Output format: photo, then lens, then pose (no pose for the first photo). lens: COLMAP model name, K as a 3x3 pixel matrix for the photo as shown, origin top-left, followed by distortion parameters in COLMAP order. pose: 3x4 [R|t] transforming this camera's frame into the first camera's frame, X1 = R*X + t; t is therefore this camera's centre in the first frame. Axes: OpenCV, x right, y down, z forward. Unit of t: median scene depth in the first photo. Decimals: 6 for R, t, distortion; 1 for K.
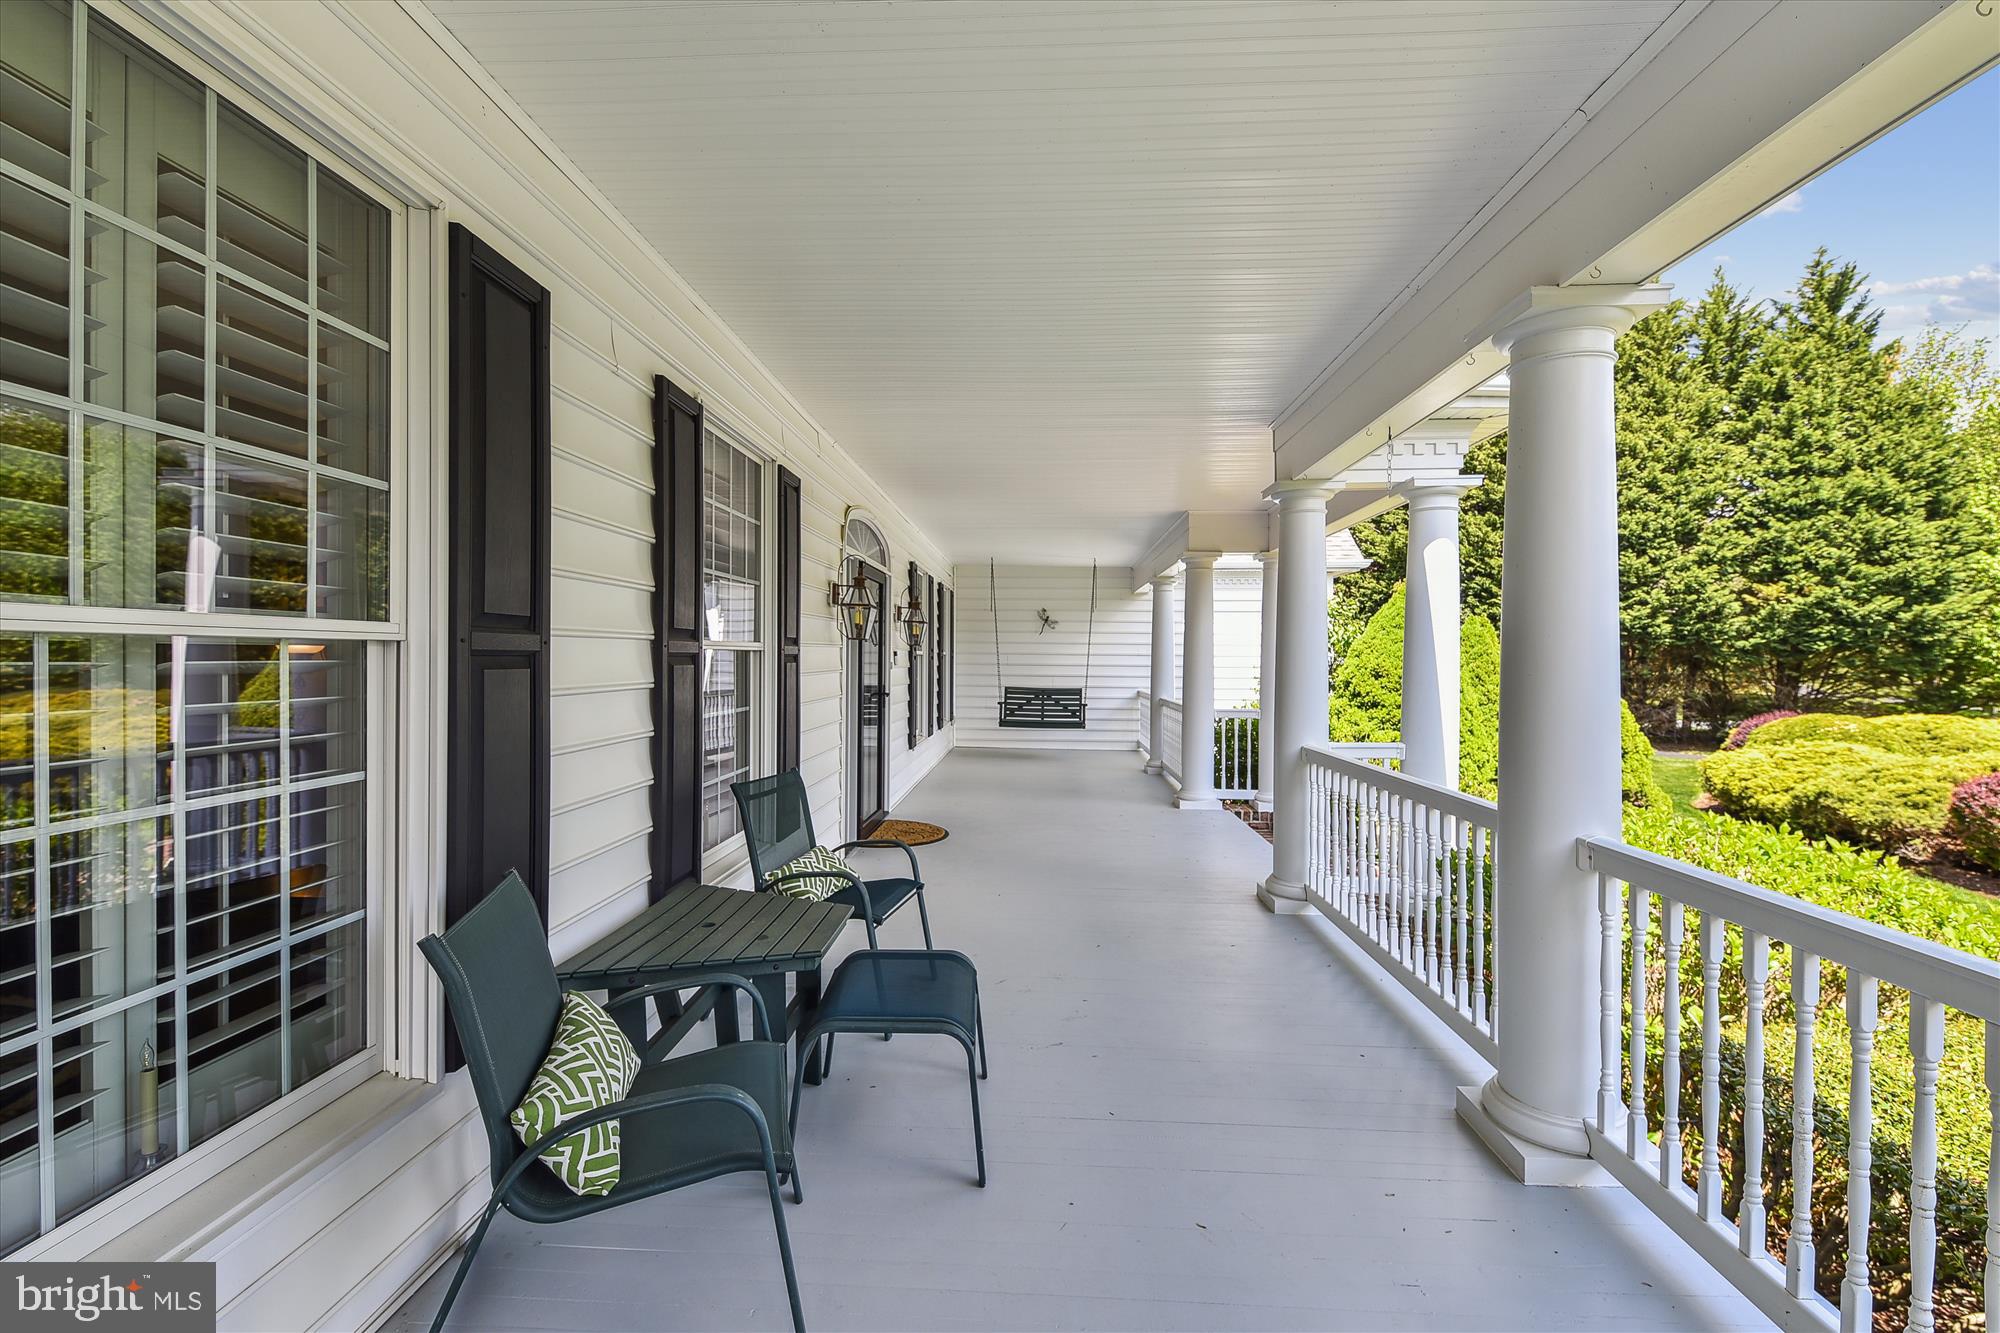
lens RADIAL K [[885.1, 0, 1001.1], [0, 885.1, 662.6], [0, 0, 1]] dist [0.000963, -0.000143]
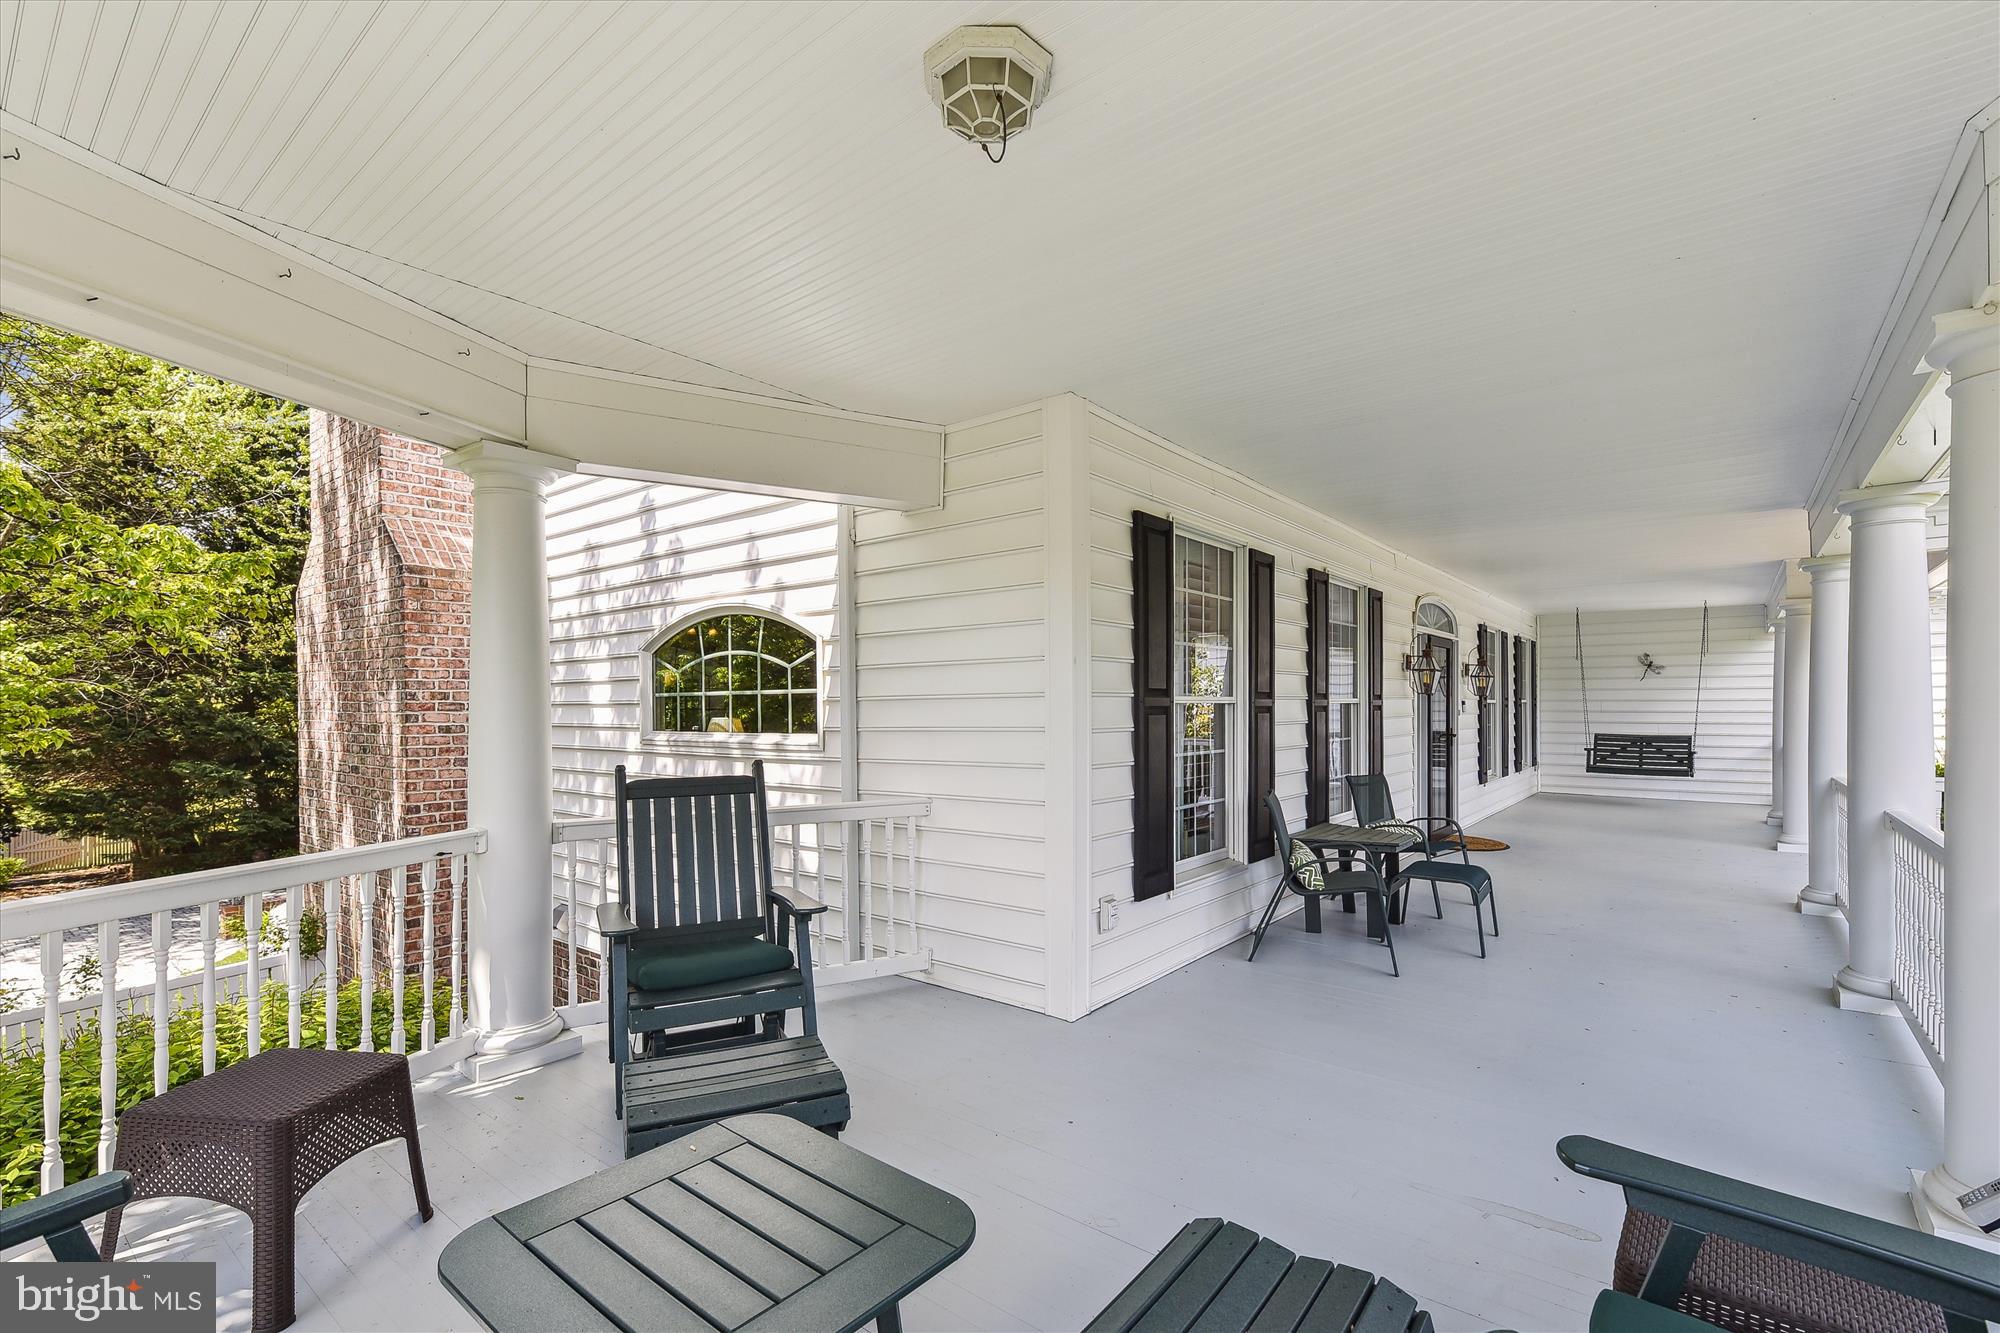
lens RADIAL K [[885.1, 0, 994.3], [0, 885.1, 713.6], [0, 0, 1]] dist [0.000963, -0.000143]
pose [[0.807911, -0.006297, -0.589271, 0.084397], [0.007136, 0.999974, -0.000902, 0.001245], [0.589262, -0.003476, 0.807935, -0.406491]]
